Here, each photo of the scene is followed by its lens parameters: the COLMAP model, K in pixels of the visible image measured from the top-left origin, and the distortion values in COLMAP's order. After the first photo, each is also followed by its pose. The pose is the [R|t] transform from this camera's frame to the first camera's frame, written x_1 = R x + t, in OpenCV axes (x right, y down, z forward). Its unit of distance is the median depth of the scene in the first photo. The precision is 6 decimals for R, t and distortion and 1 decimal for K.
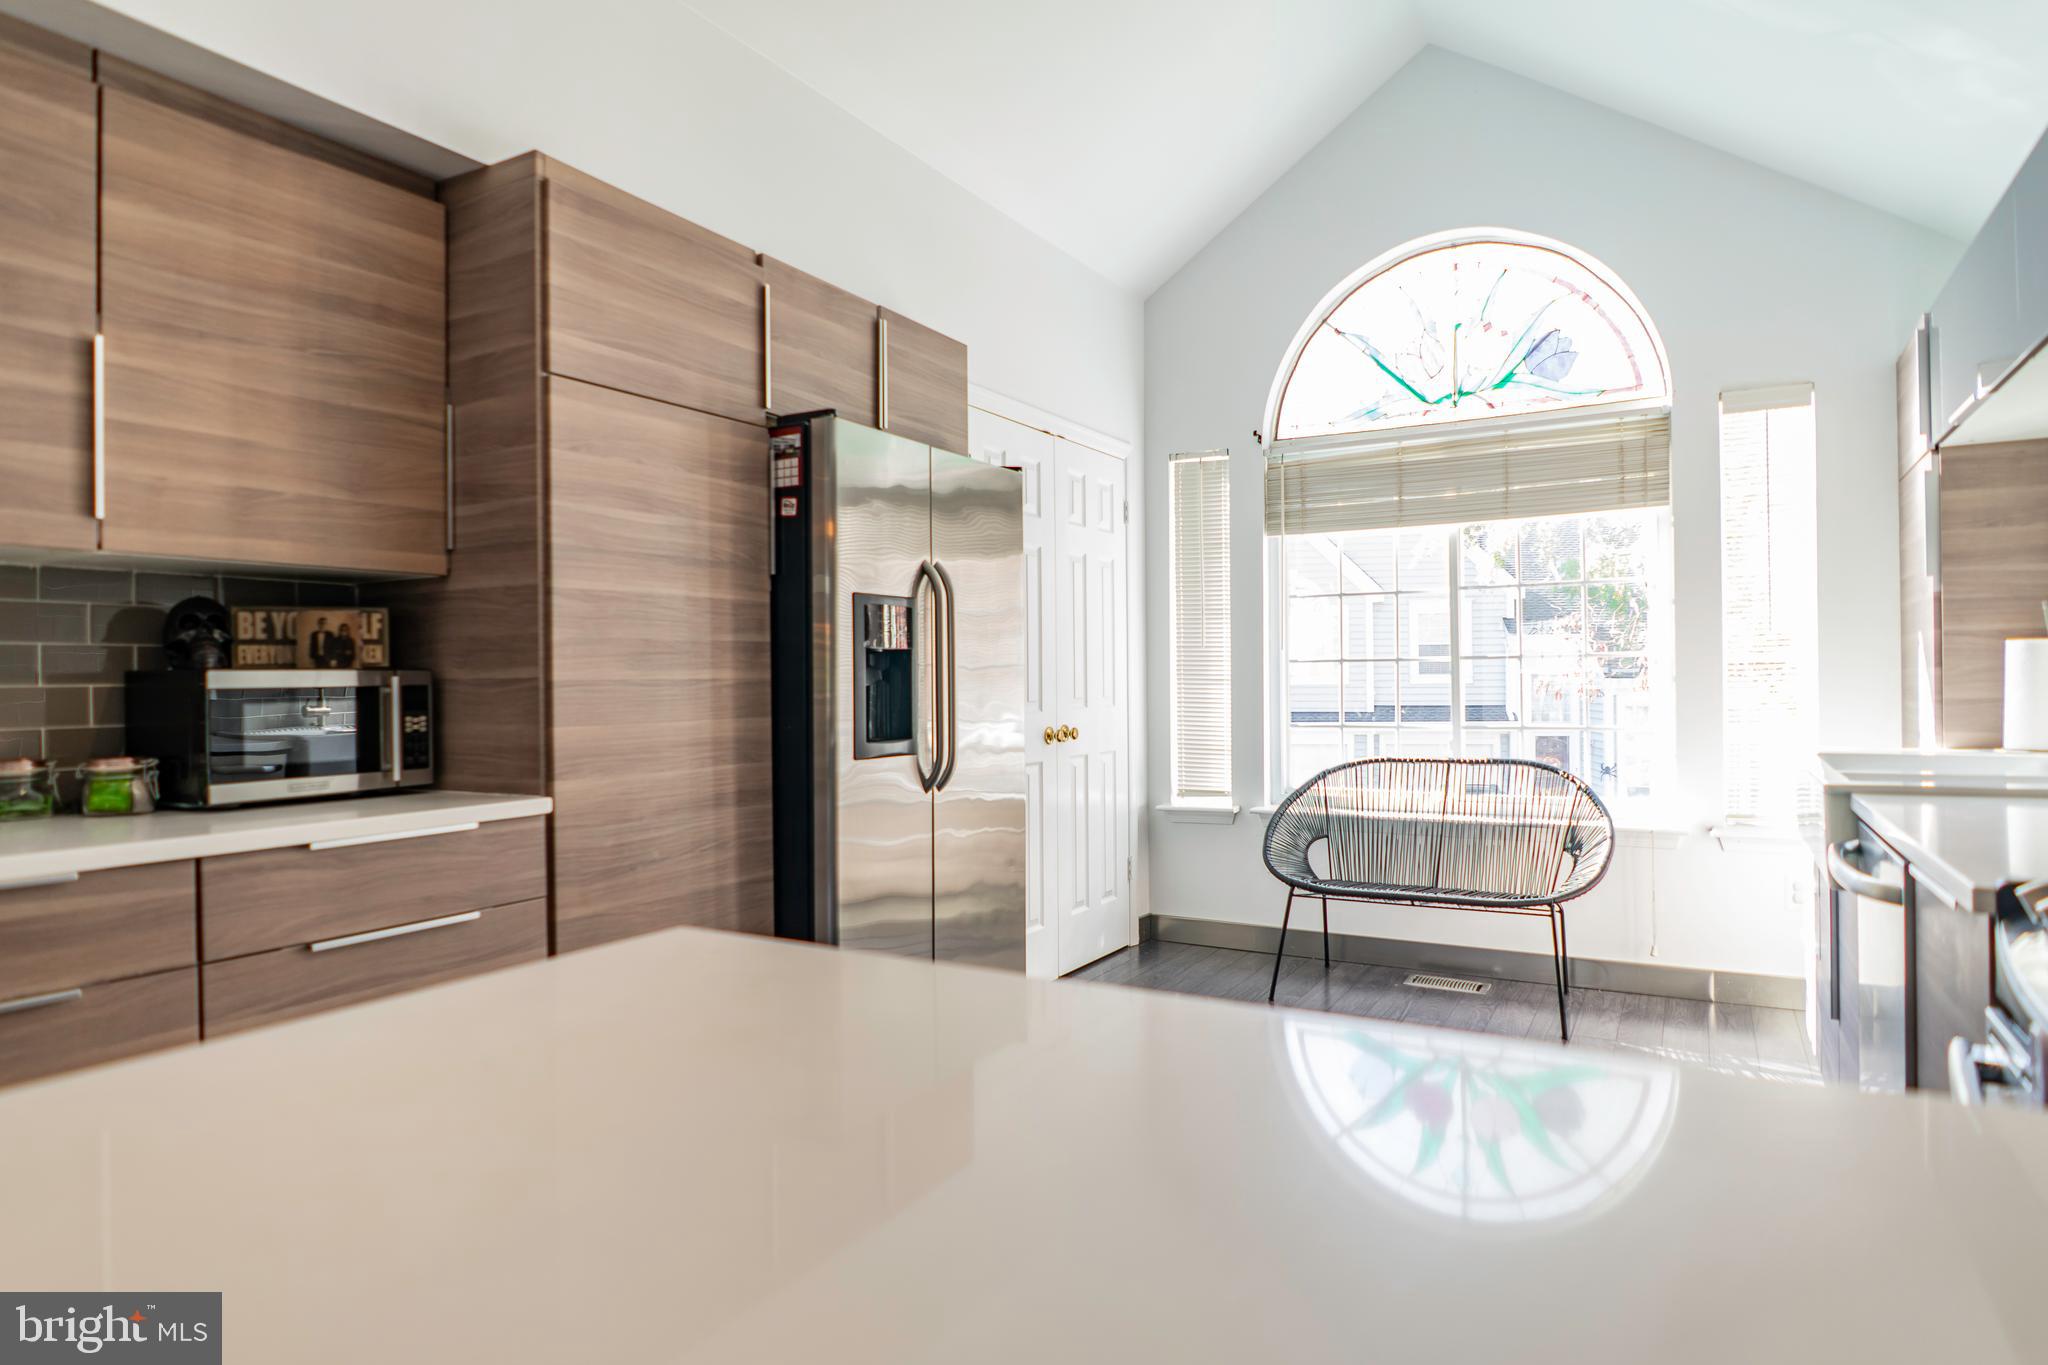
lens RADIAL K [[1169.2, 0, 1026.0], [0, 1169.2, 679.3], [0, 0, 1]] dist [-0.021068, 0.001537]
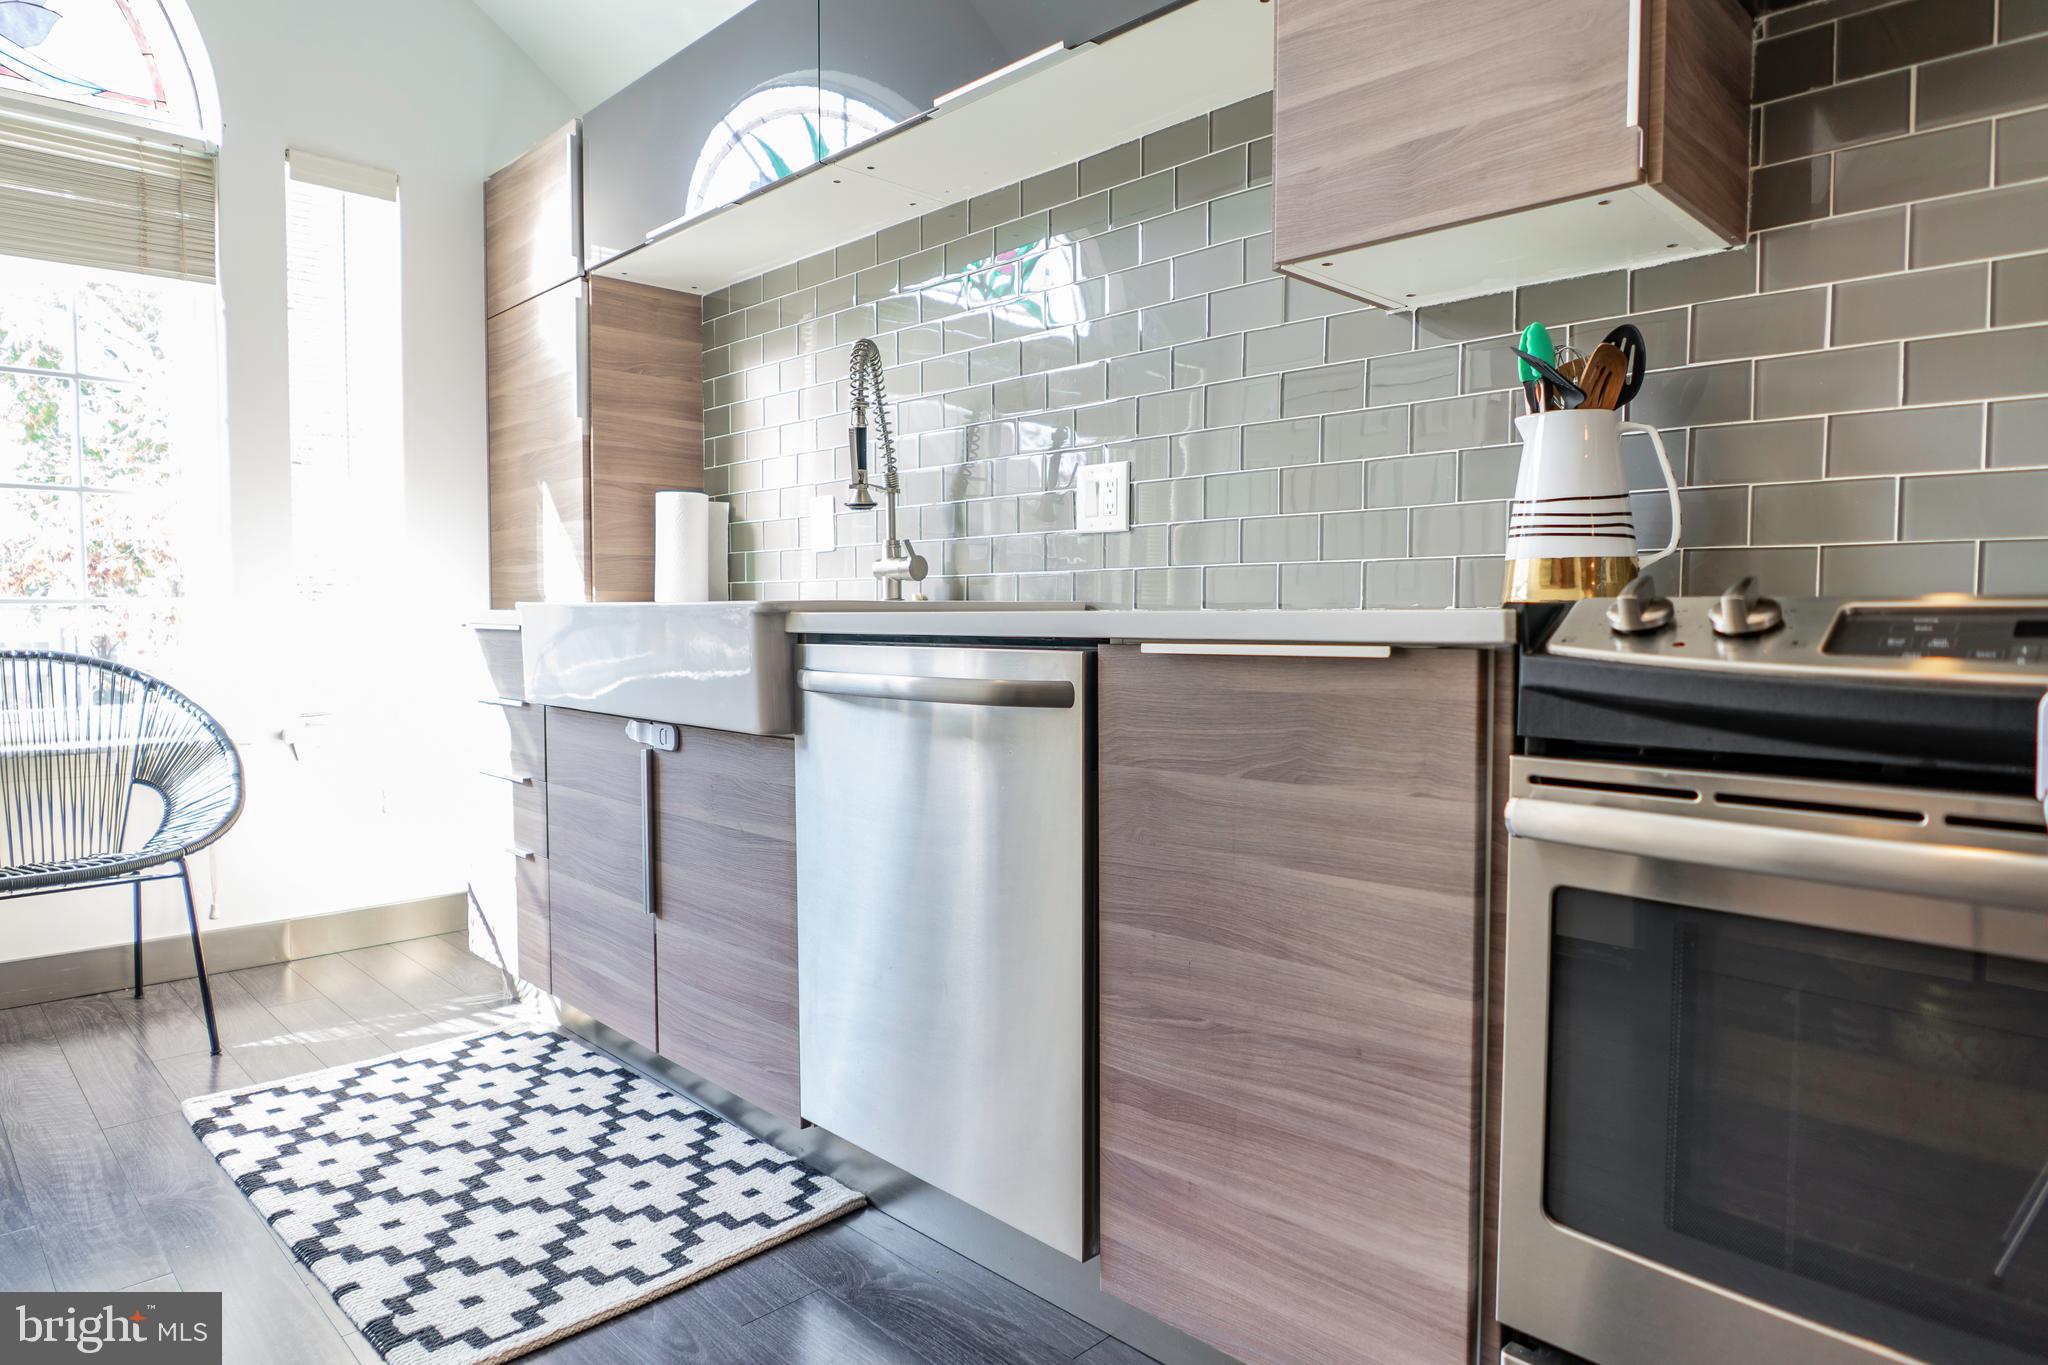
lens RADIAL K [[1221.8, 0, 1022.9], [0, 1221.8, 678.0], [0, 0, 1]] dist [-0.018060, -0.000137]
pose [[0.267800, -0.036632, 0.962778, -0.049871], [-0.005426, 0.999204, 0.039527, 0.085139], [-0.963459, -0.015810, 0.267388, 0.475696]]
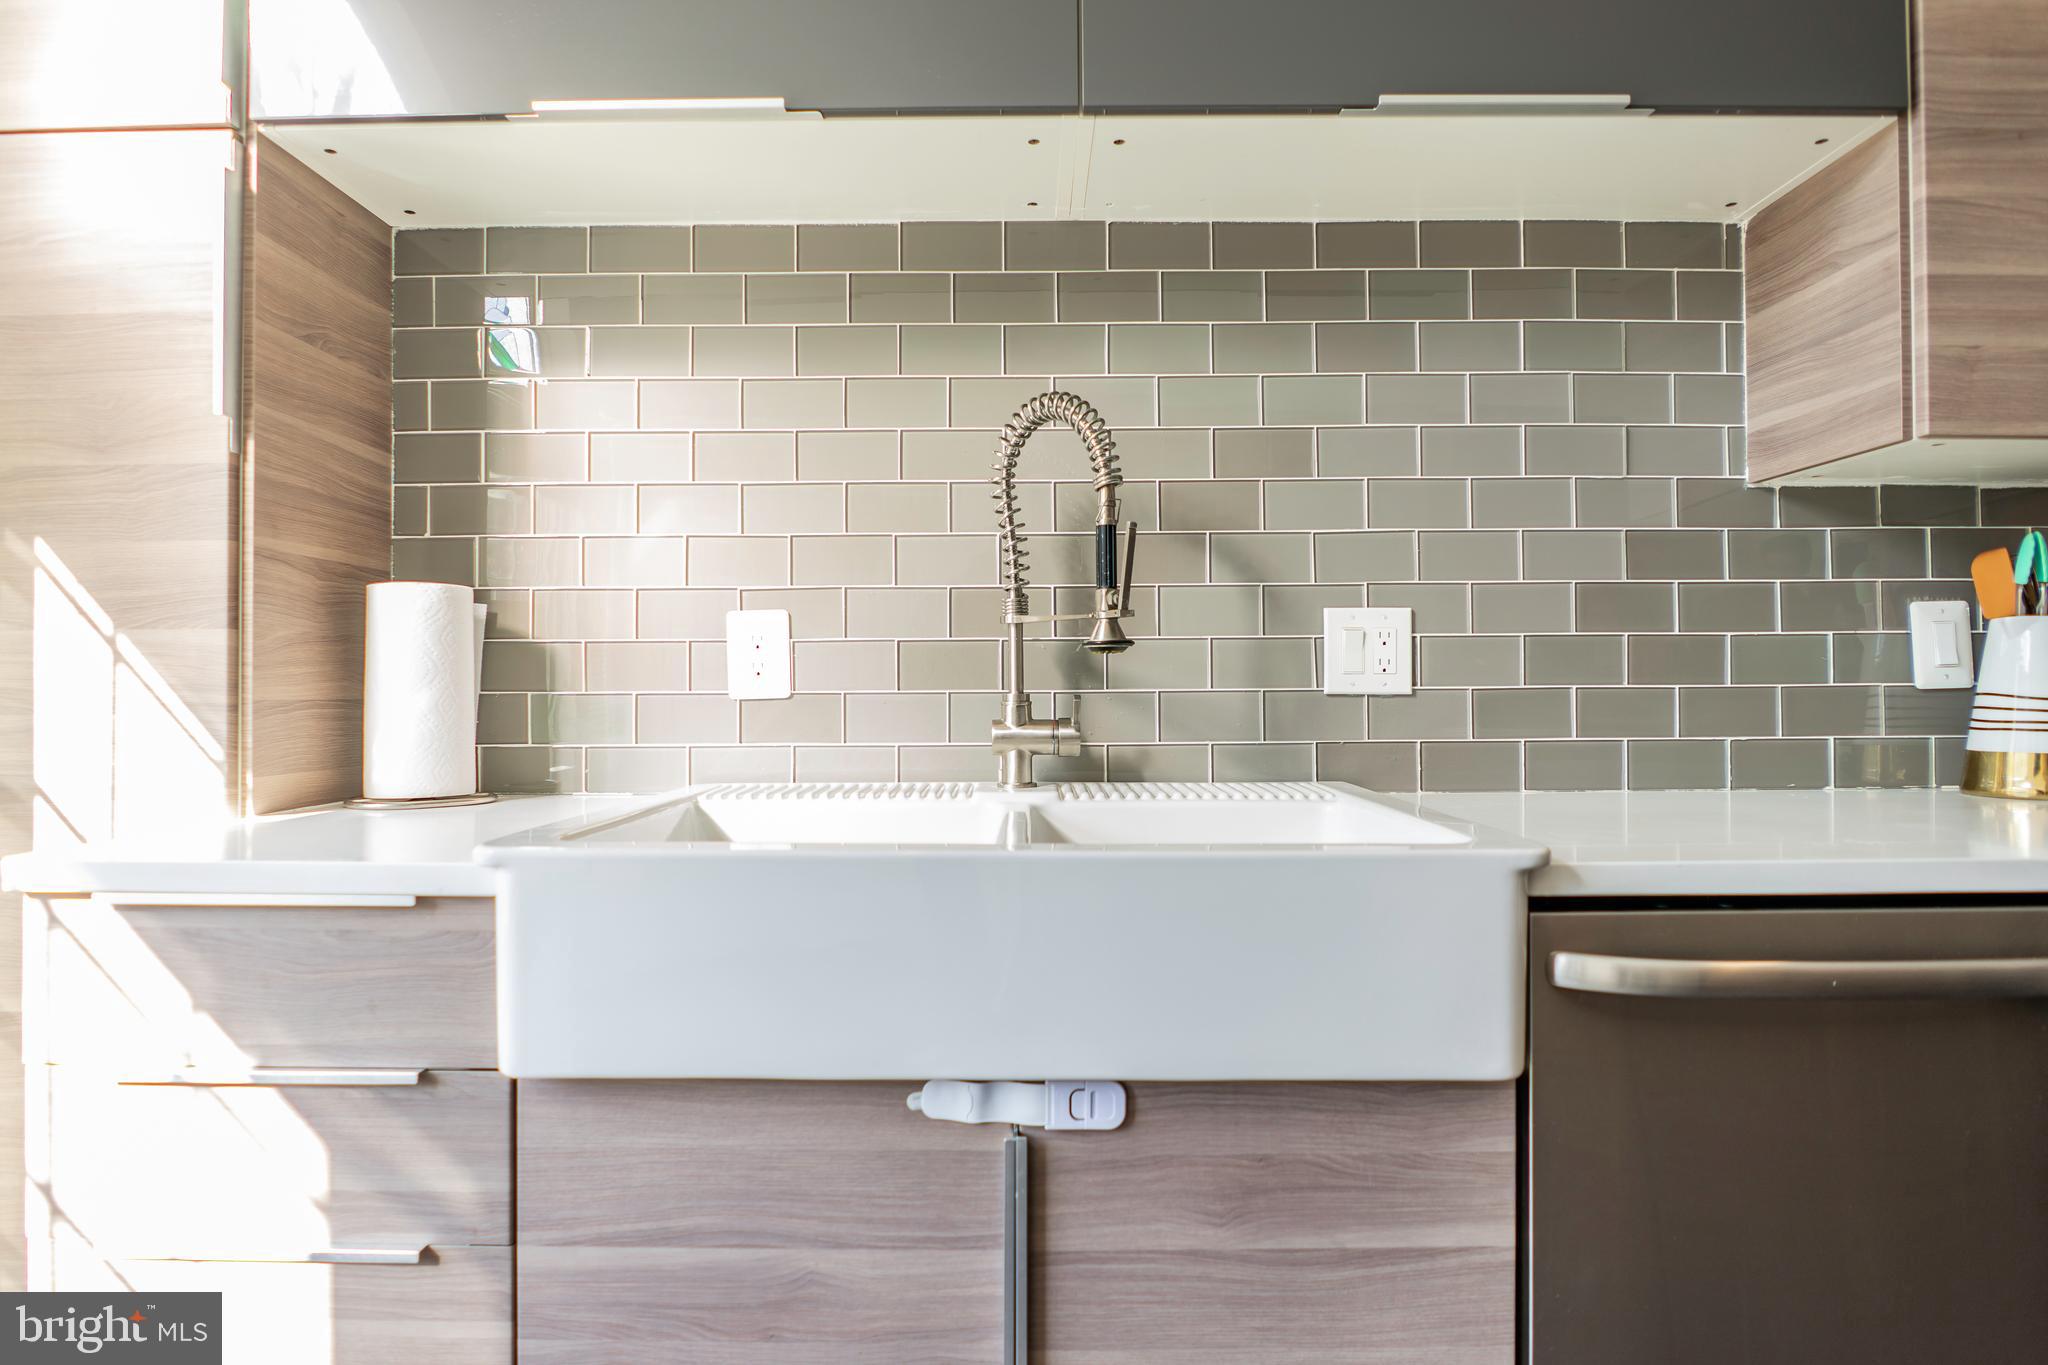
lens RADIAL K [[1169.2, 0, 1026.0], [0, 1169.2, 679.3], [0, 0, 1]] dist [-0.021068, 0.001537]
pose [[-0.496011, 0.021634, 0.868047, 0.305861], [0.008995, 0.999764, -0.019777, 0.022785], [-0.868270, -0.002002, -0.496088, 1.101668]]
